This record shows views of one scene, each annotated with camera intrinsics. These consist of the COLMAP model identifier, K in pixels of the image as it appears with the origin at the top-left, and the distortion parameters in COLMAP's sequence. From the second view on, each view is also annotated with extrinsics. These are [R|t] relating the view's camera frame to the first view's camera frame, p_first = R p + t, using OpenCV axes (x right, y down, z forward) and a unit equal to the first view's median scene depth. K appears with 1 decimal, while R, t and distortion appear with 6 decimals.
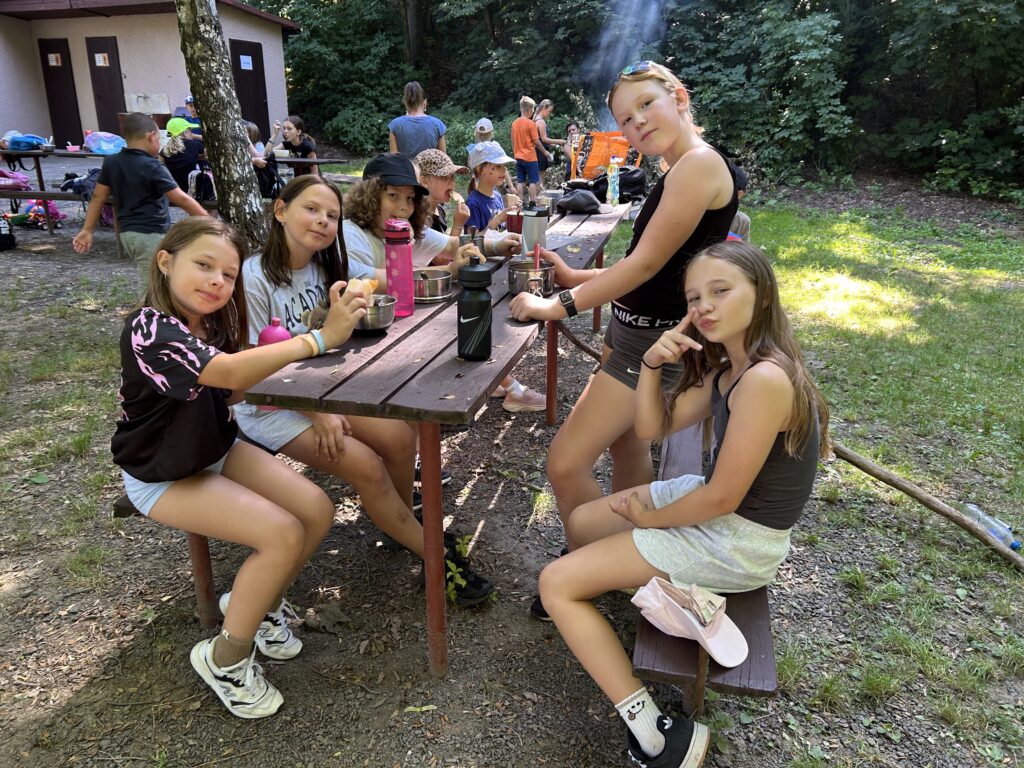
lens RADIAL K [[774.9, 0, 512.7], [0, 774.9, 383.5], [0, 0, 1]] dist [0.021316, -0.021846]
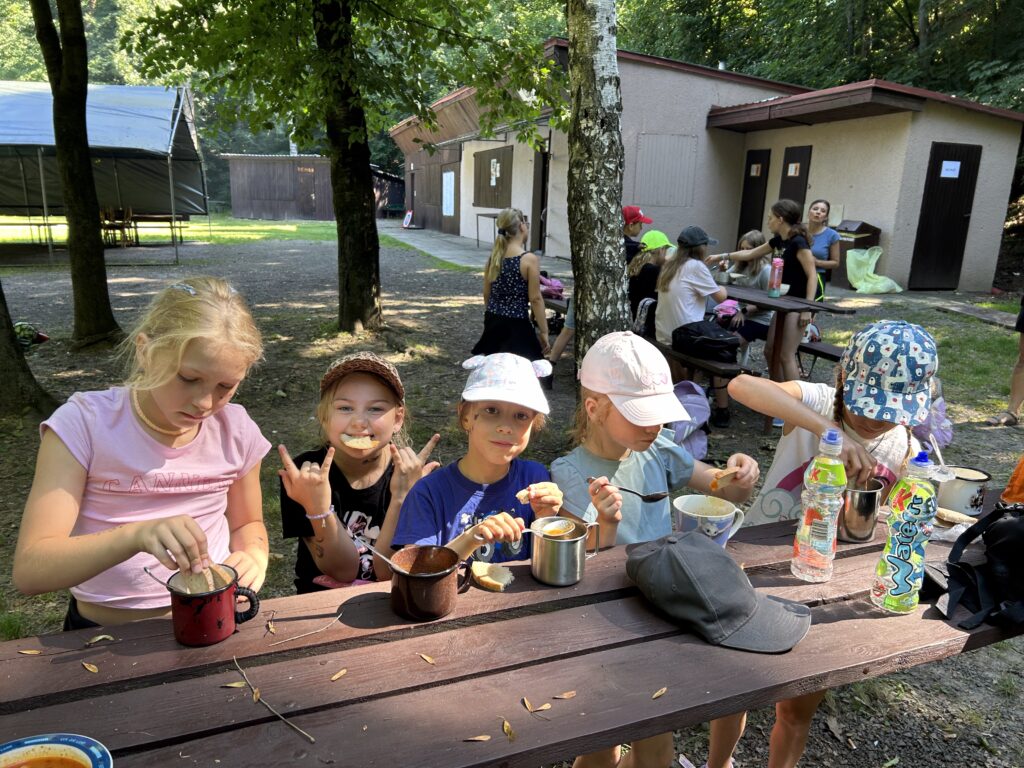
lens RADIAL K [[774.9, 0, 511.7], [0, 774.9, 386.8], [0, 0, 1]] dist [0.021316, -0.021846]
pose [[0.590951, 0.203655, -0.780577, 0.073790], [-0.297613, 0.954393, 0.023690, -0.080875], [0.749802, 0.218311, 0.624610, 0.204165]]
